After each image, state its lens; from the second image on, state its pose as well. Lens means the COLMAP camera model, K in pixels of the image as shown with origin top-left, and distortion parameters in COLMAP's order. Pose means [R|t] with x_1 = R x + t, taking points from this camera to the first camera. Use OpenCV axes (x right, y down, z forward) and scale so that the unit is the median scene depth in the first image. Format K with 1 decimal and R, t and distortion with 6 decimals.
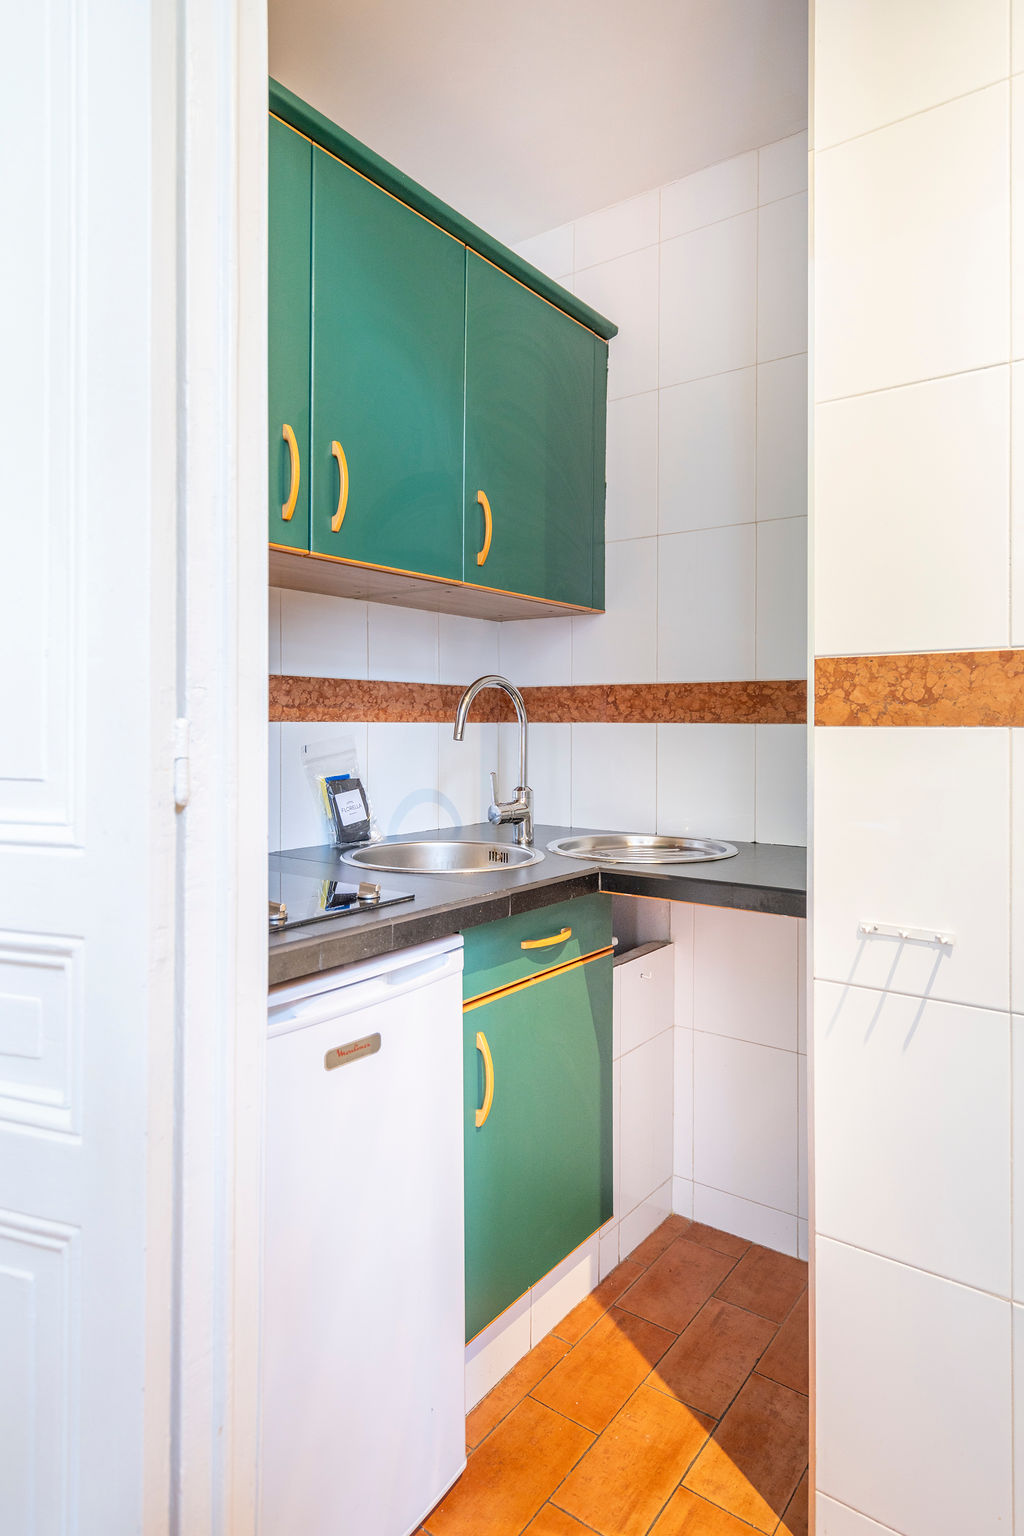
lens RADIAL K [[890.2, 0, 508.5], [0, 890.2, 723.9], [0, 0, 1]] dist [0.001730, -0.001250]
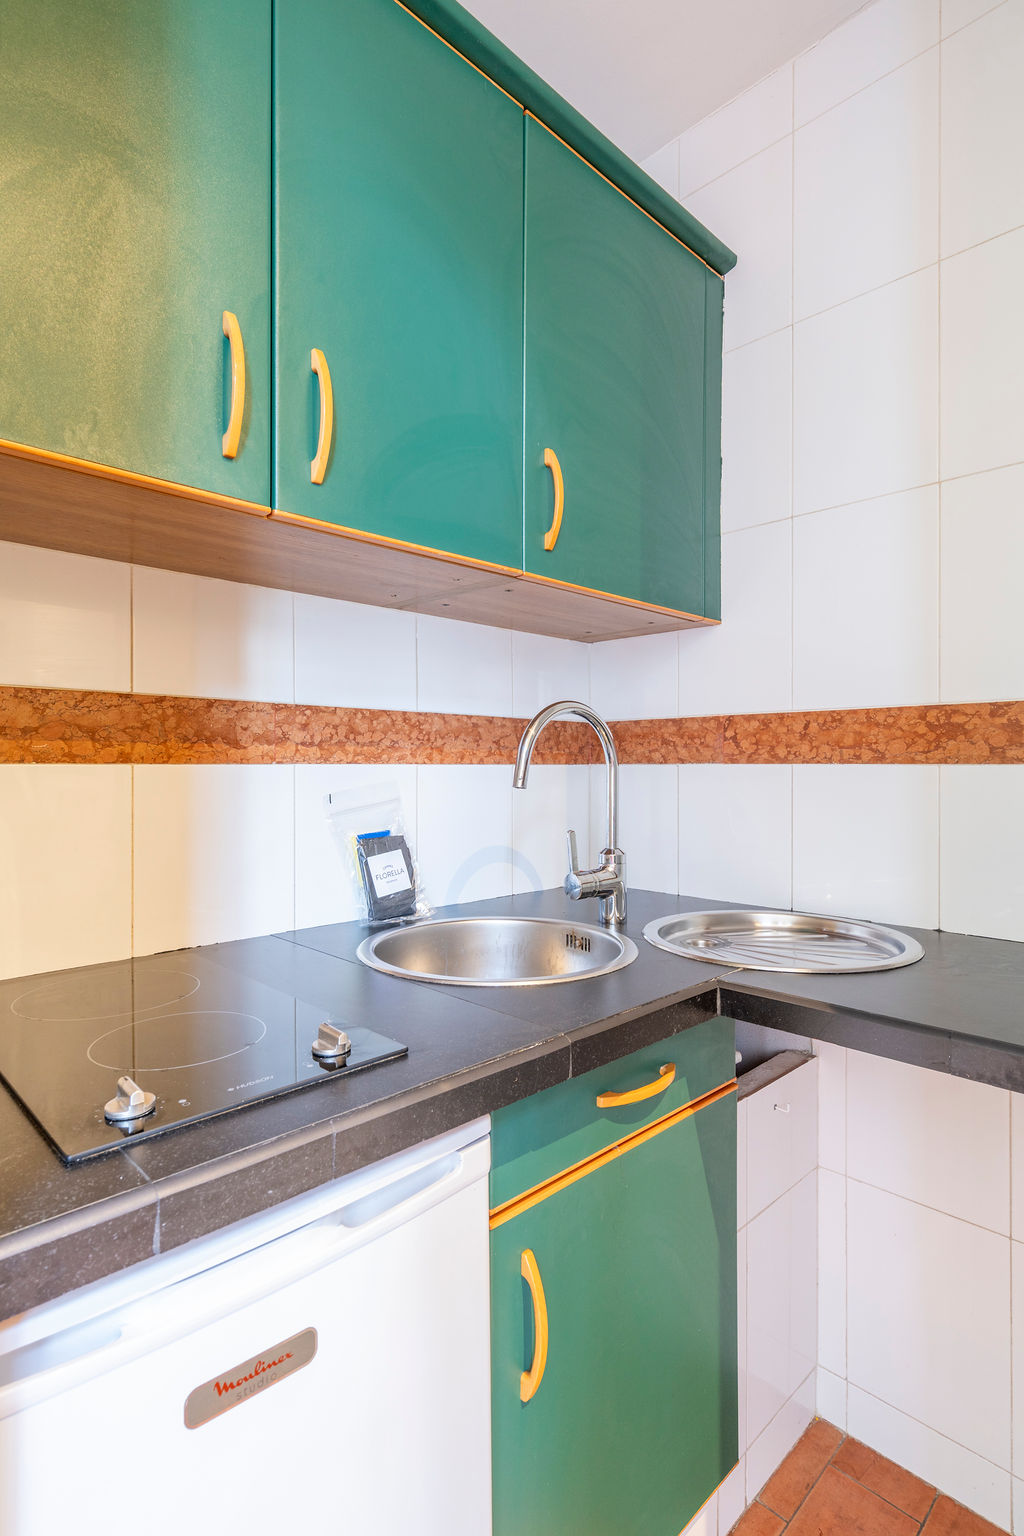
lens RADIAL K [[761.7, 0, 508.2], [0, 761.7, 764.8], [0, 0, 1]] dist [-0.002328, -0.000512]
pose [[0.987723, -0.003692, -0.156170, 0.031591], [0.003495, 0.999993, -0.001536, -0.000099], [0.156174, 0.000972, 0.987729, 0.355978]]
